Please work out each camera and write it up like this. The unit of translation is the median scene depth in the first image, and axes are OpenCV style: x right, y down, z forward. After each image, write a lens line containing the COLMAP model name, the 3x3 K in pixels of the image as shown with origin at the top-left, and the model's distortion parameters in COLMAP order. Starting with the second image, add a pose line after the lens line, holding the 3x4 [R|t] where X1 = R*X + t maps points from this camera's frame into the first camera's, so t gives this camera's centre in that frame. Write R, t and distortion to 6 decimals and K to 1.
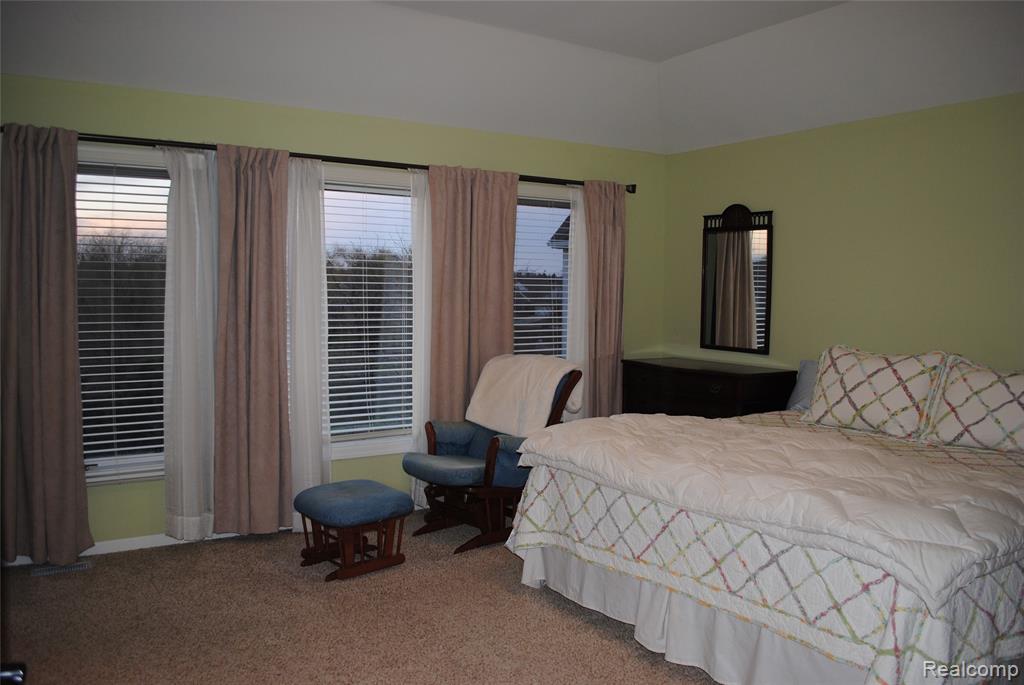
lens RADIAL K [[807.4, 0, 516.6], [0, 807.4, 334.0], [0, 0, 1]] dist [-0.066102, 0.010723]
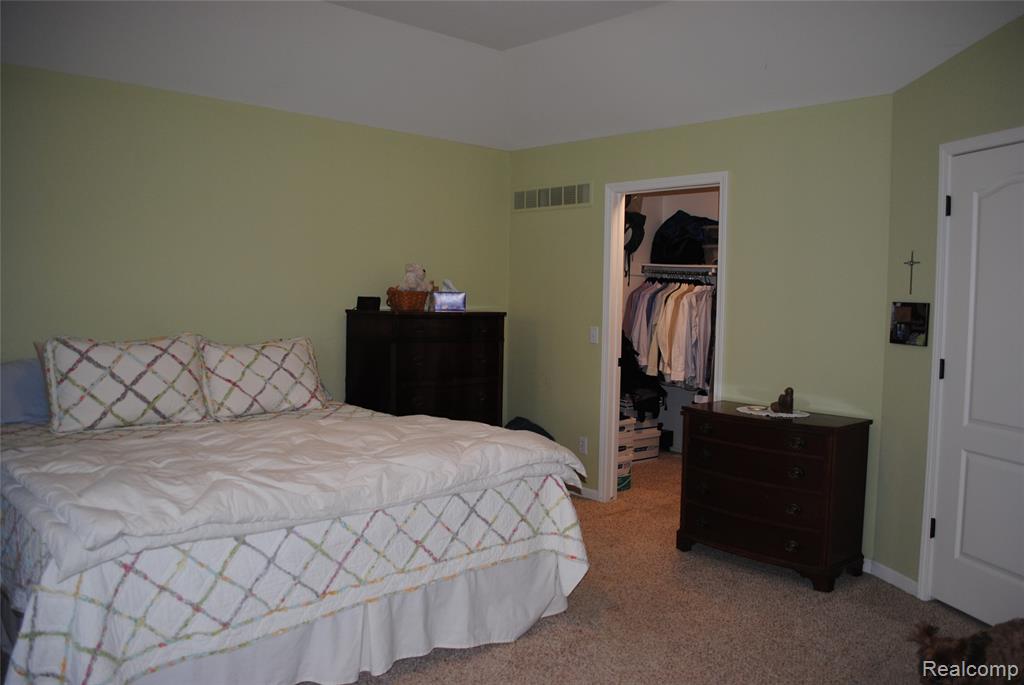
lens RADIAL K [[807.4, 0, 516.6], [0, 807.4, 334.0], [0, 0, 1]] dist [-0.066102, 0.010723]
pose [[-0.159881, -0.060354, 0.985290, -0.620902], [0.027914, 0.997454, 0.065629, -0.037113], [-0.986742, 0.037996, -0.157789, 0.830761]]
